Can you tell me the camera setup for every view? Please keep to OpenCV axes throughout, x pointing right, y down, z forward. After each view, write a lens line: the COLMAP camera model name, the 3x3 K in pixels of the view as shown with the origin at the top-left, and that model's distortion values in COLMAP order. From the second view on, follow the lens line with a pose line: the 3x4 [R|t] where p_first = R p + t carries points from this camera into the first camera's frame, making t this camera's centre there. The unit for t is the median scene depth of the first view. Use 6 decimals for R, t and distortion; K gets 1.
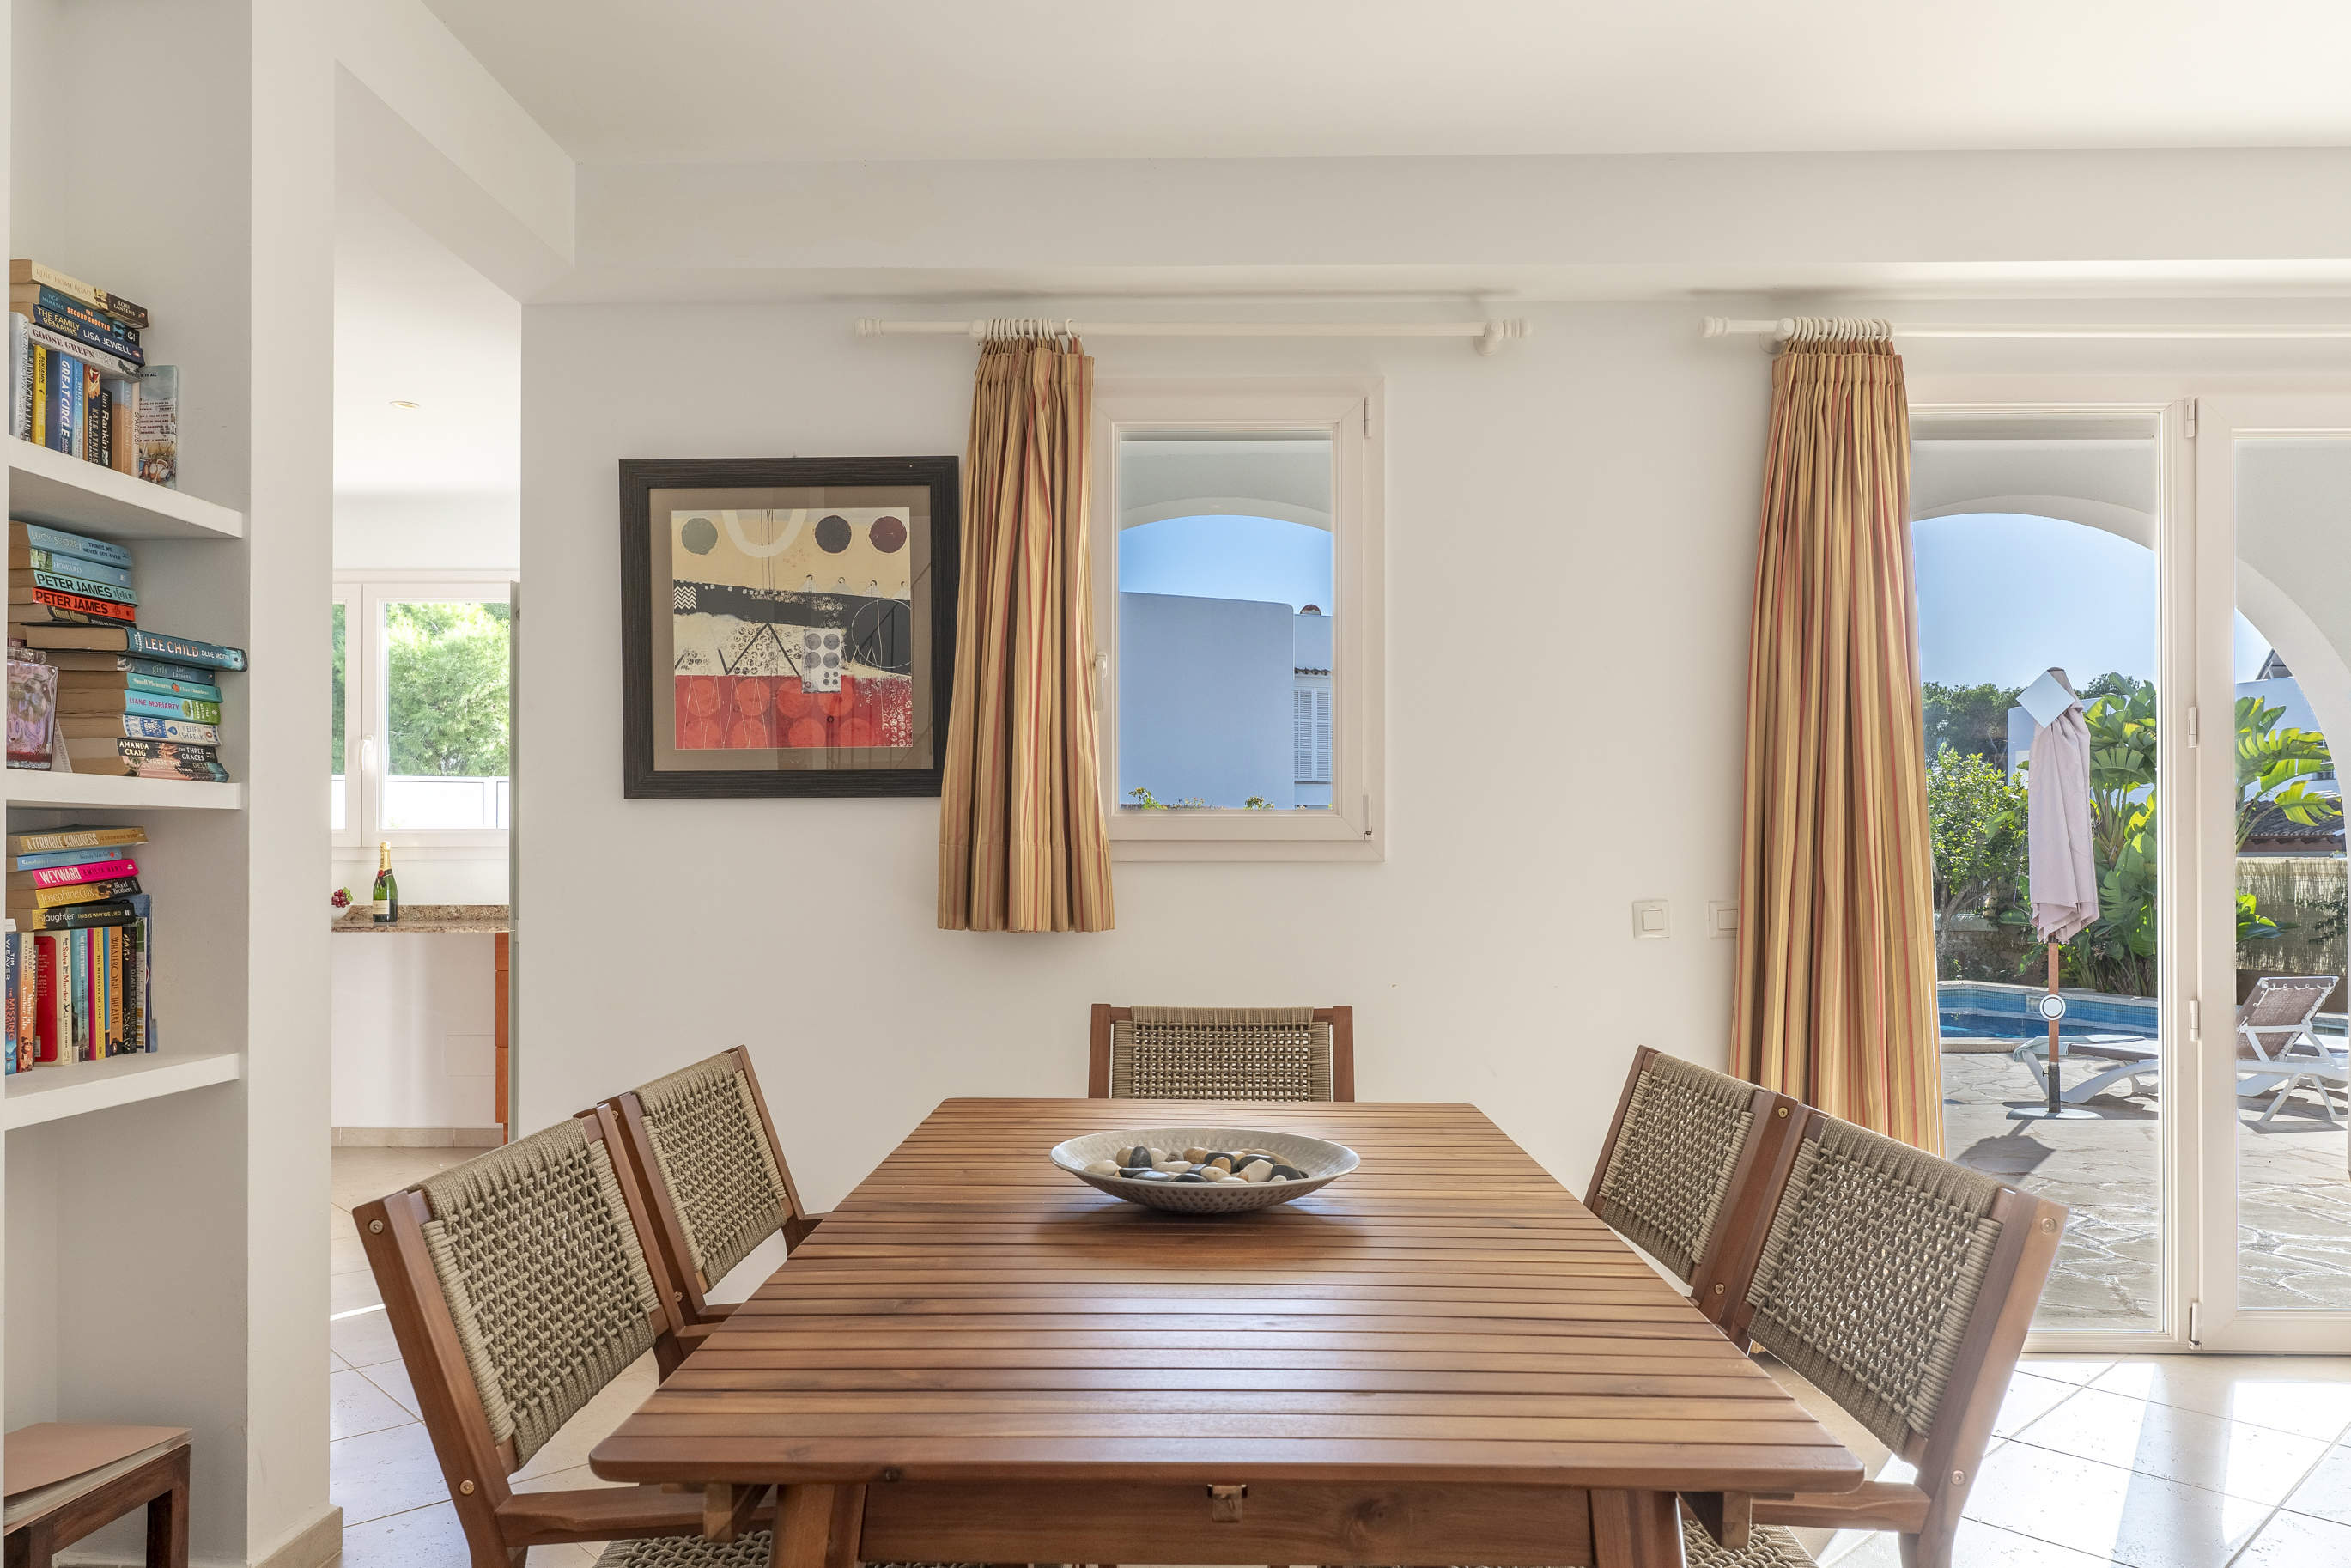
lens RADIAL K [[1633.1, 0, 1174.0], [0, 1633.1, 859.6], [0, 0, 1]] dist [-0.023082, -0.000227]
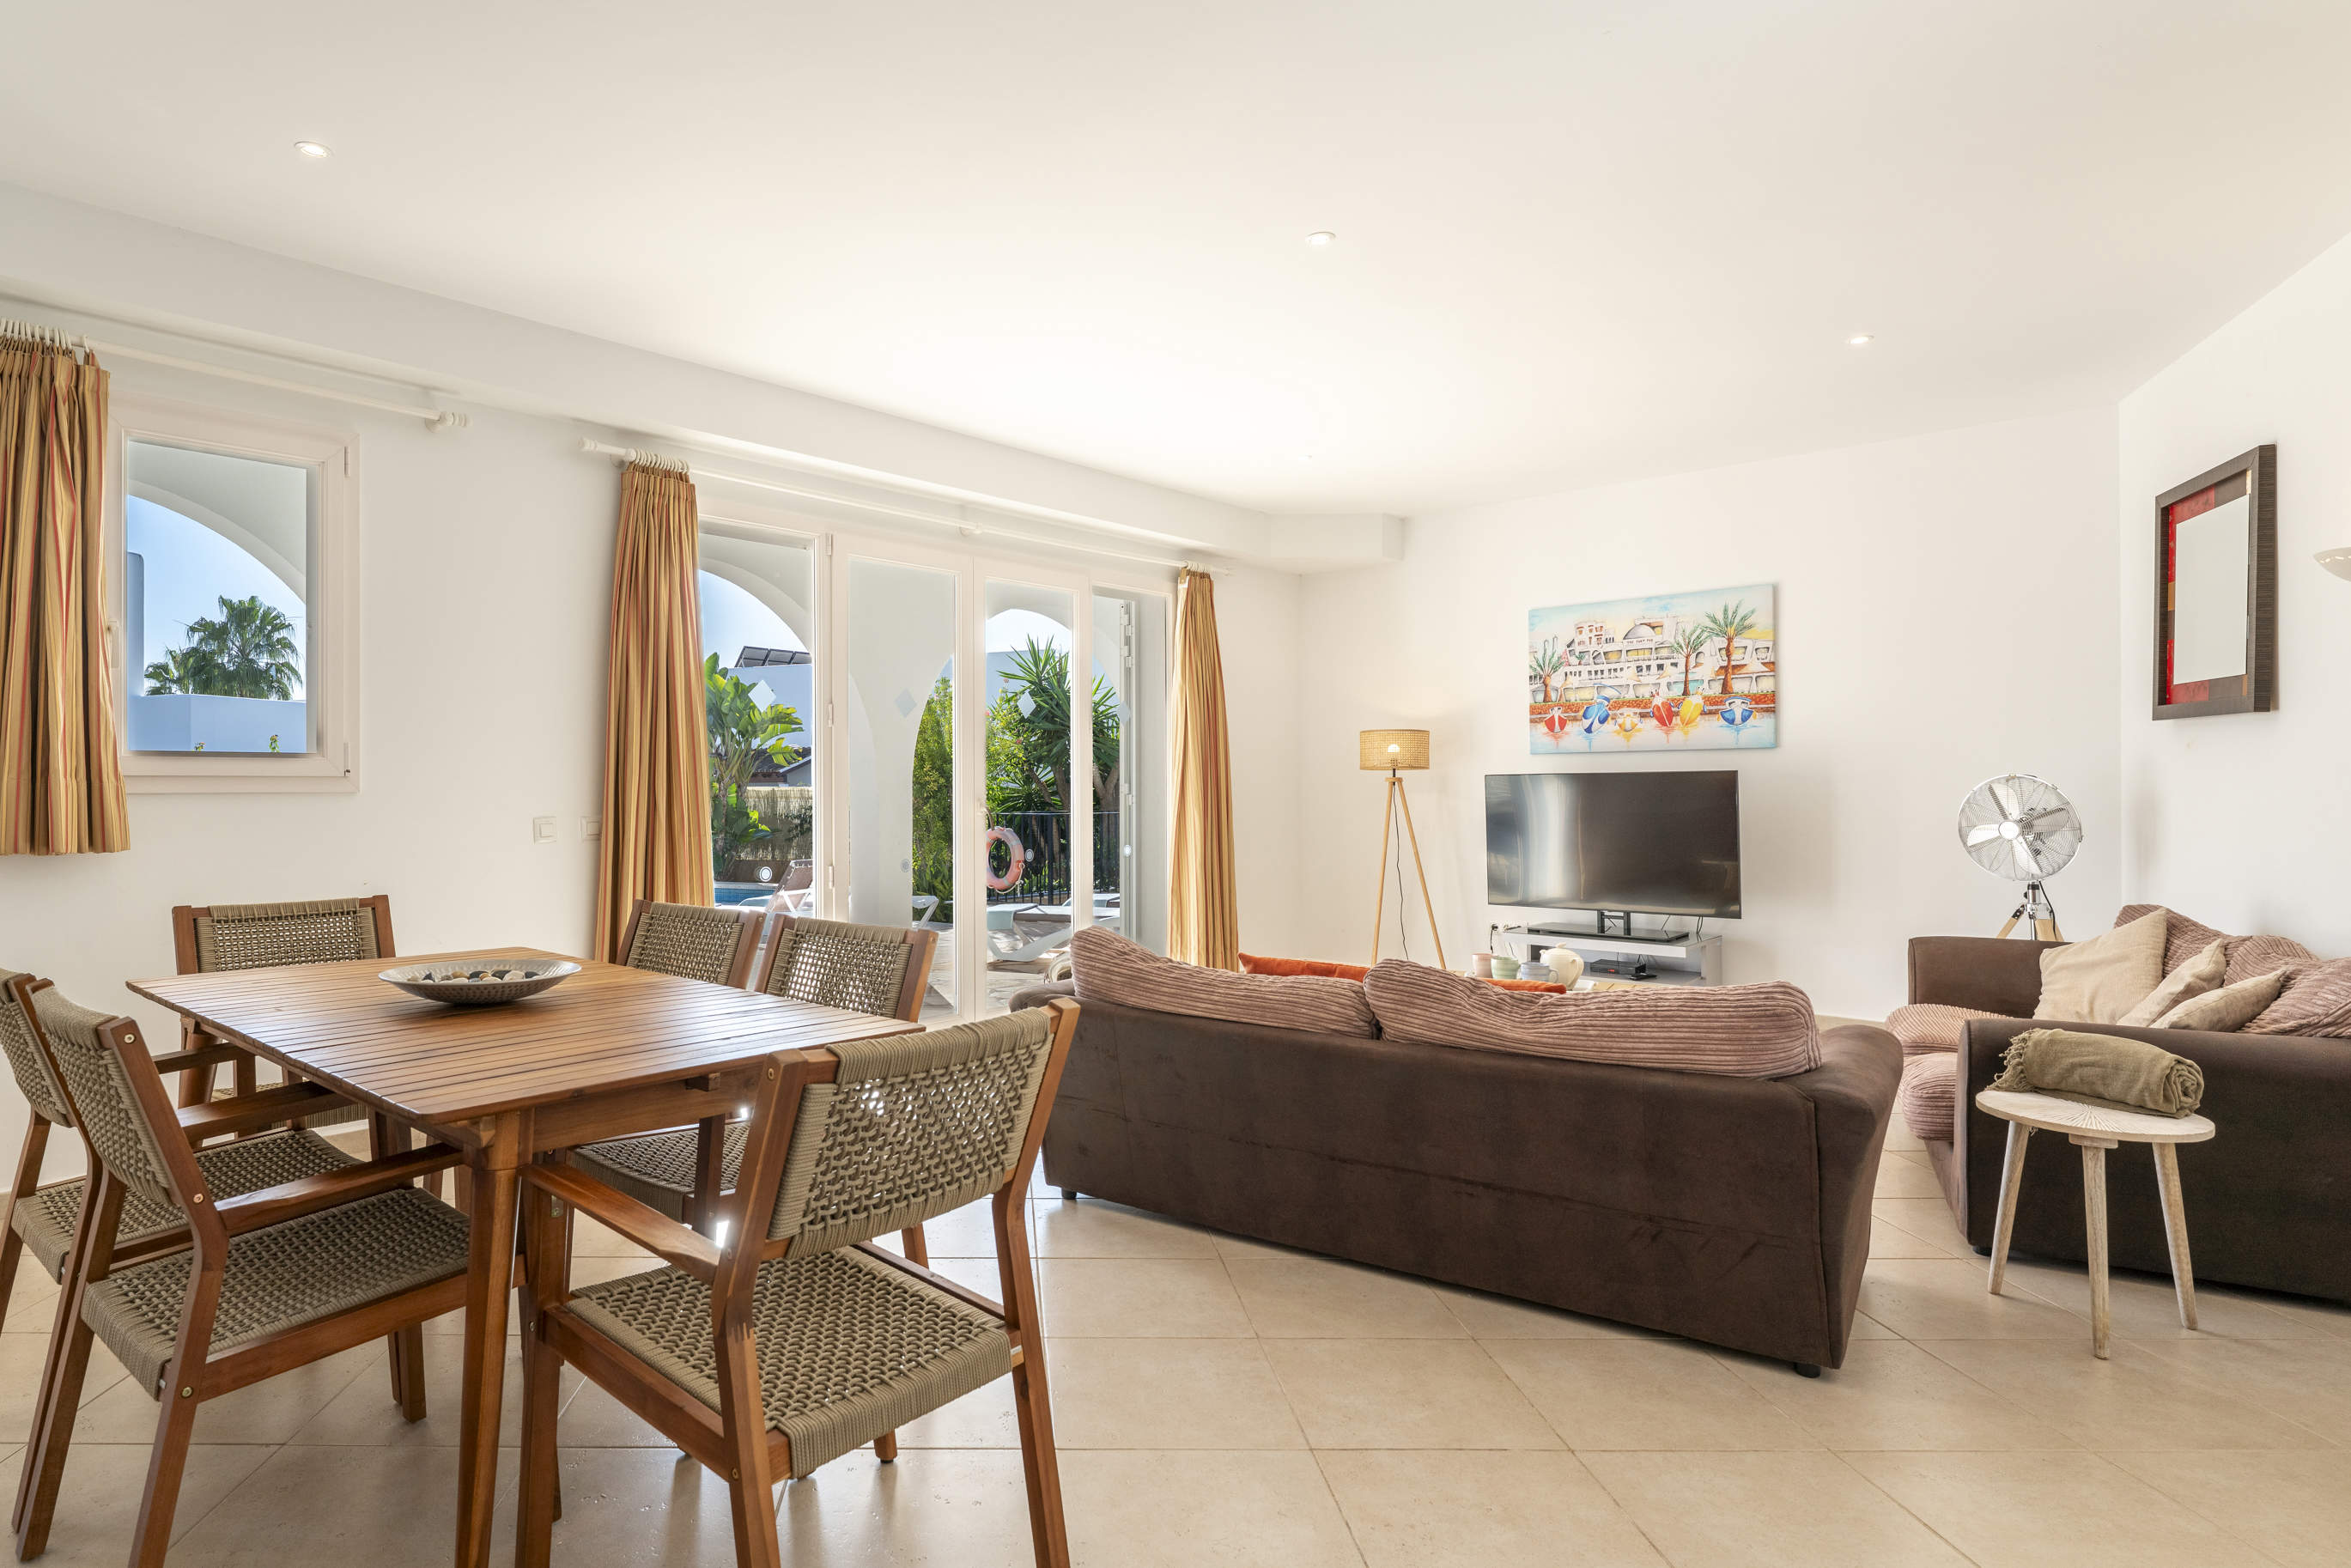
lens RADIAL K [[1280.9, 0, 1182.0], [0, 1280.9, 786.1], [0, 0, 1]] dist [-0.020998, 0.000605]
pose [[0.589191, -0.002163, 0.807991, -0.320937], [0.003655, 0.999993, 0.000012, -0.001434], [-0.807986, 0.002946, 0.589195, -0.173178]]
